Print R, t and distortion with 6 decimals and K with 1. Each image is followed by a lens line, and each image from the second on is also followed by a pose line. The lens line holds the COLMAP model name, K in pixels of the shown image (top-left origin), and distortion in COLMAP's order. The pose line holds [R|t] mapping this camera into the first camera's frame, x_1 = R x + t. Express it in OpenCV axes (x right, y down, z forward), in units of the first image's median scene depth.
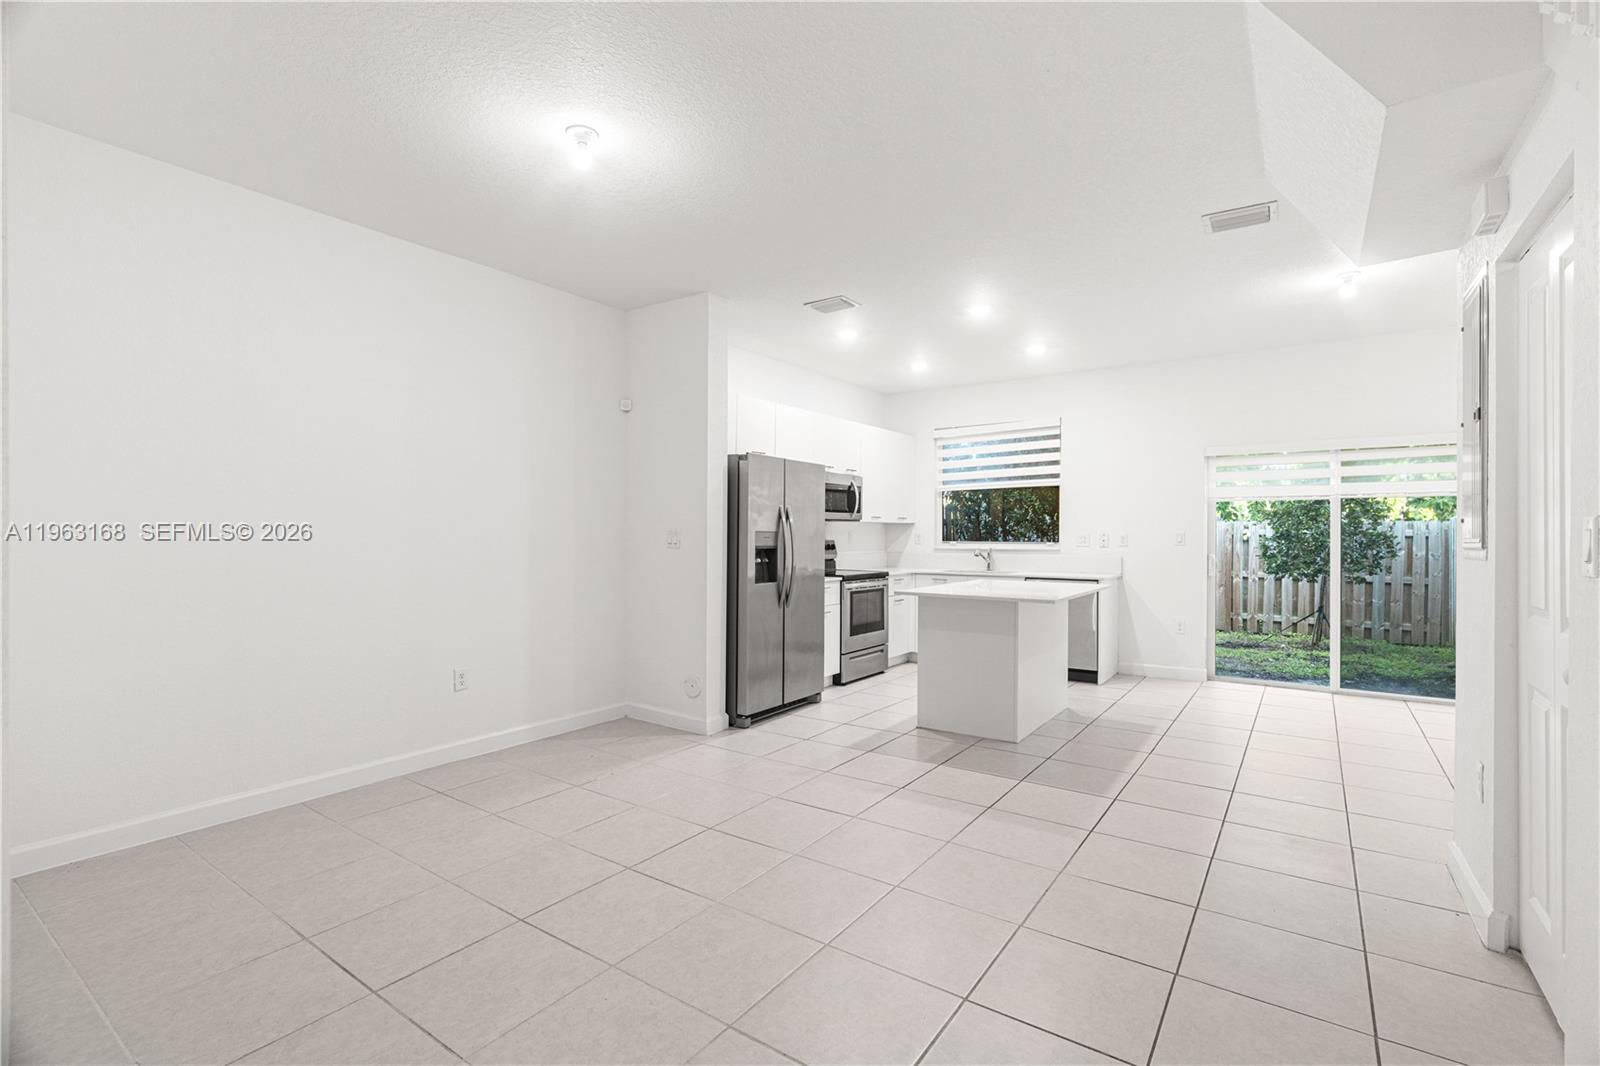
lens RADIAL K [[725.1, 0, 806.7], [0, 725.1, 540.4], [0, 0, 1]] dist [-0.002954, 0.000806]
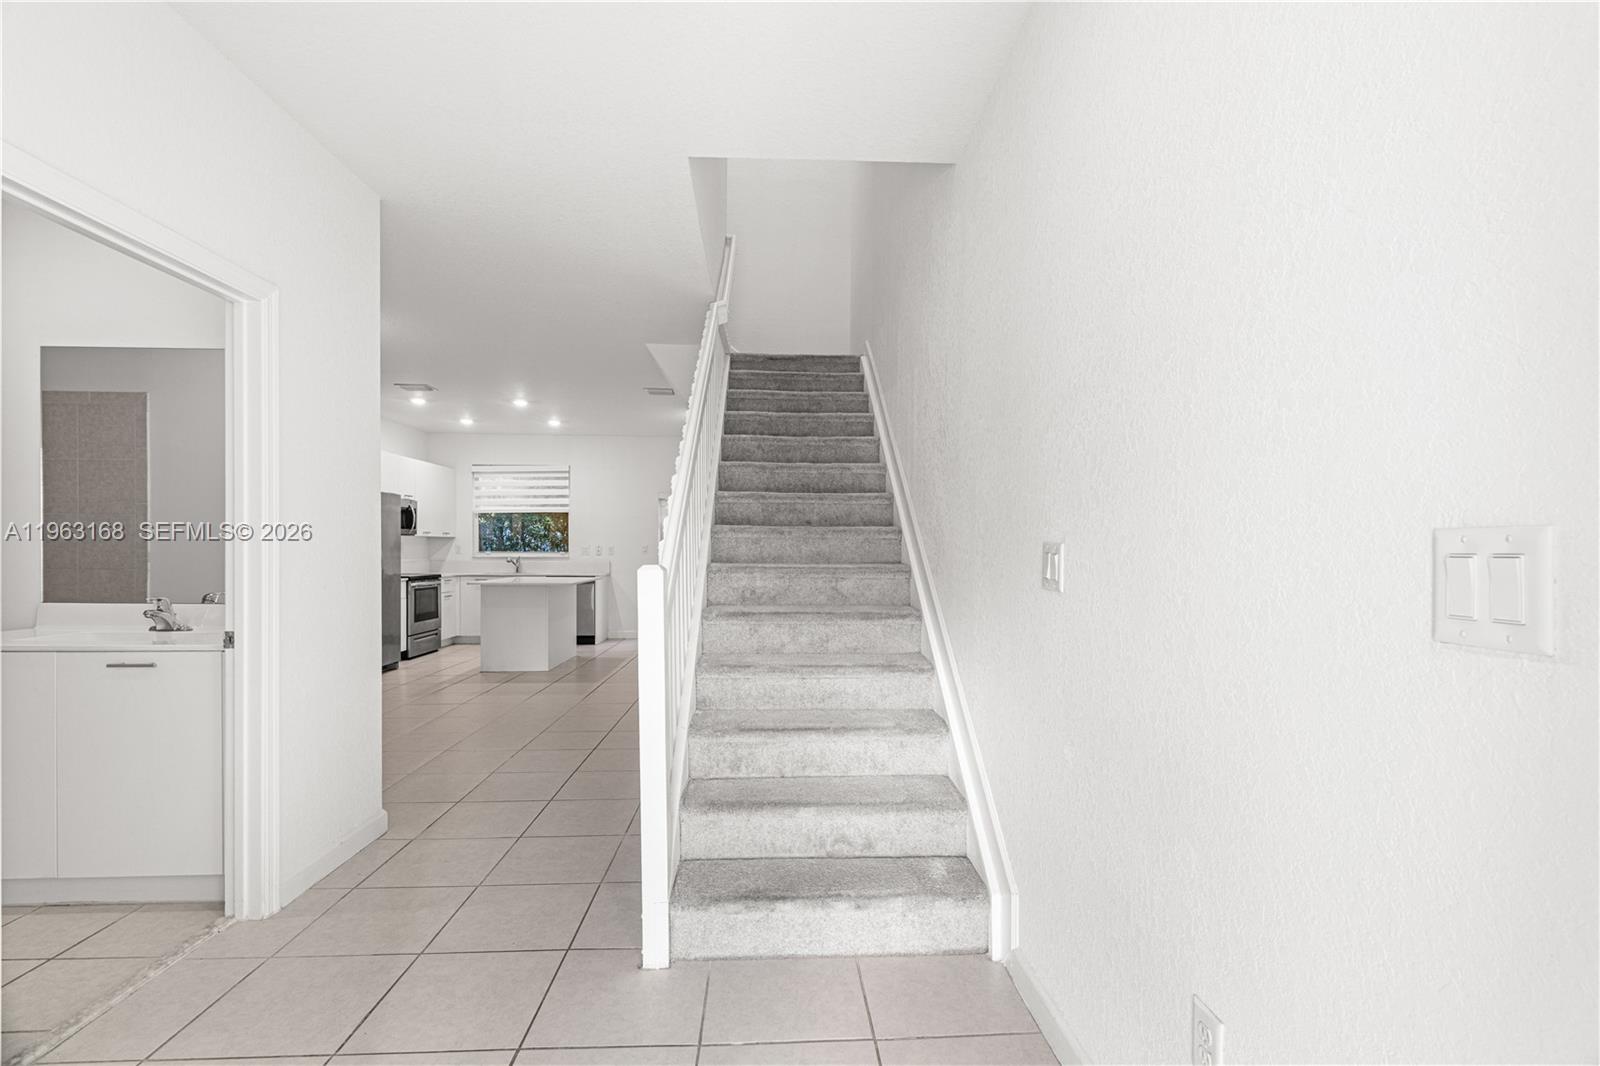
lens RADIAL K [[726.5, 0, 802.2], [0, 726.5, 553.6], [0, 0, 1]] dist [0.001695, 0.000706]
pose [[0.789255, -0.001466, 0.614063, -0.186271], [0.000575, 0.999998, 0.001650, 0.004346], [-0.614065, -0.000949, 0.789255, -0.459988]]
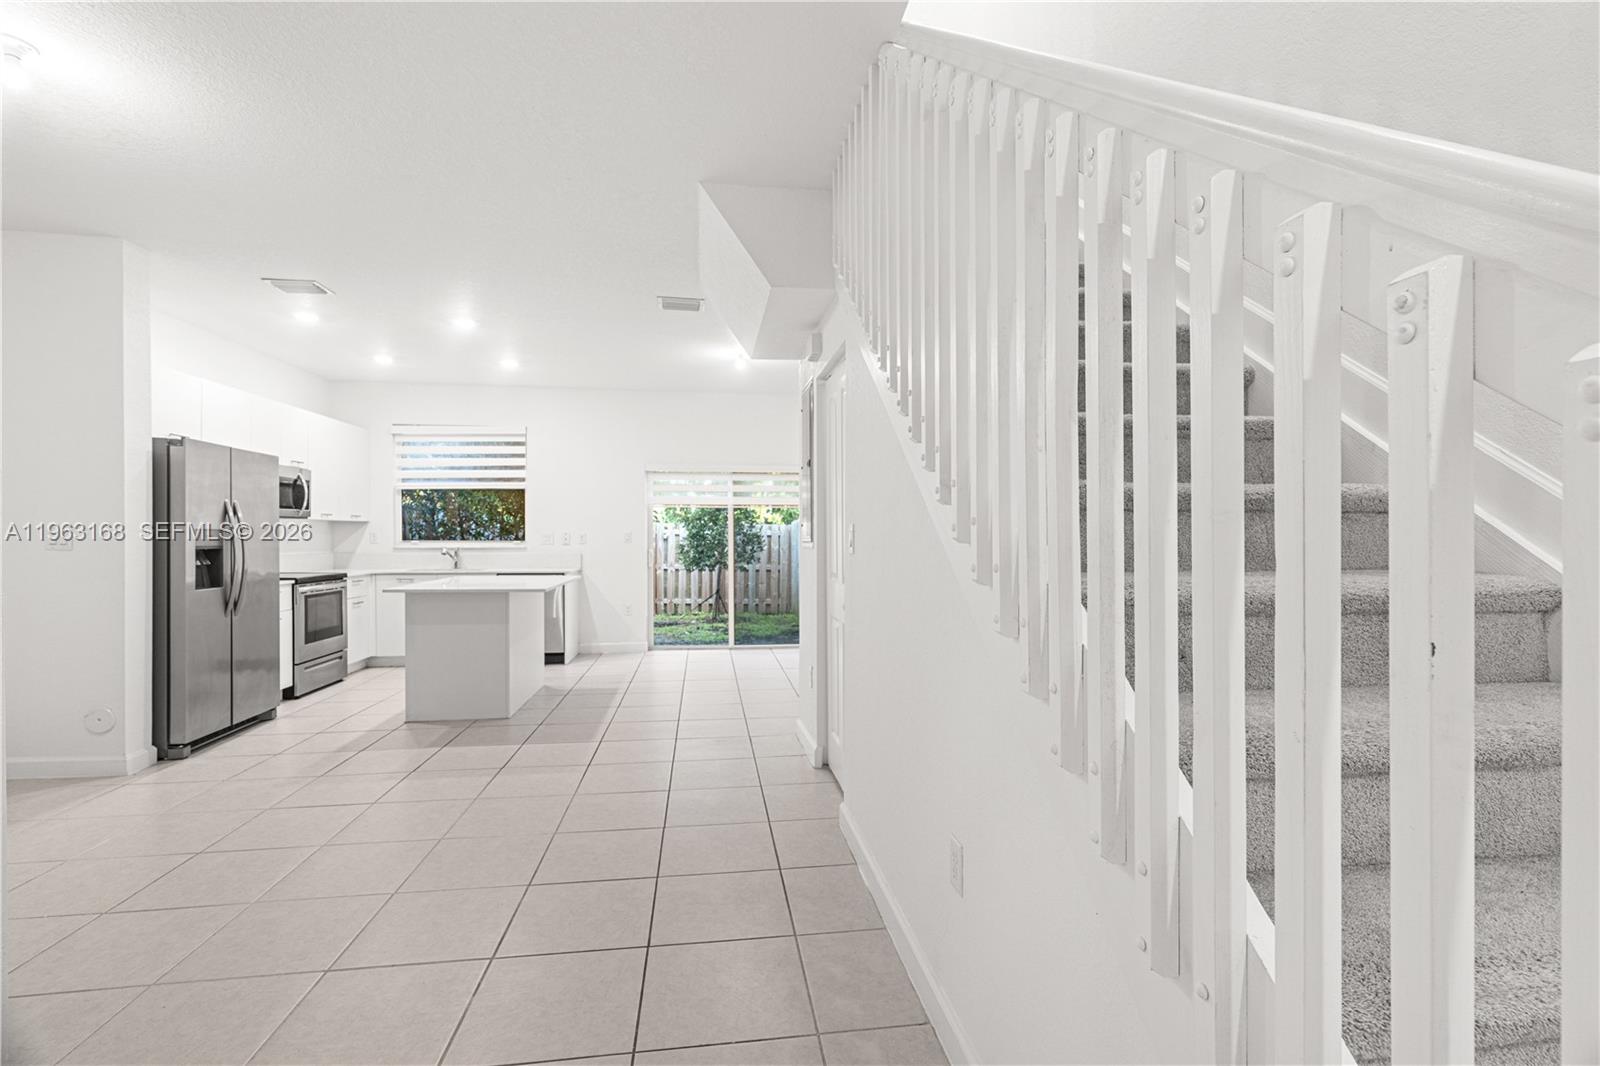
lens RADIAL K [[725.1, 0, 806.7], [0, 725.1, 540.4], [0, 0, 1]] dist [-0.002954, 0.000806]
pose [[0.731252, -0.004137, 0.682095, -0.094845], [0.003372, 0.999991, 0.002449, 0.000799], [-0.682099, 0.000509, 0.731260, -0.095850]]
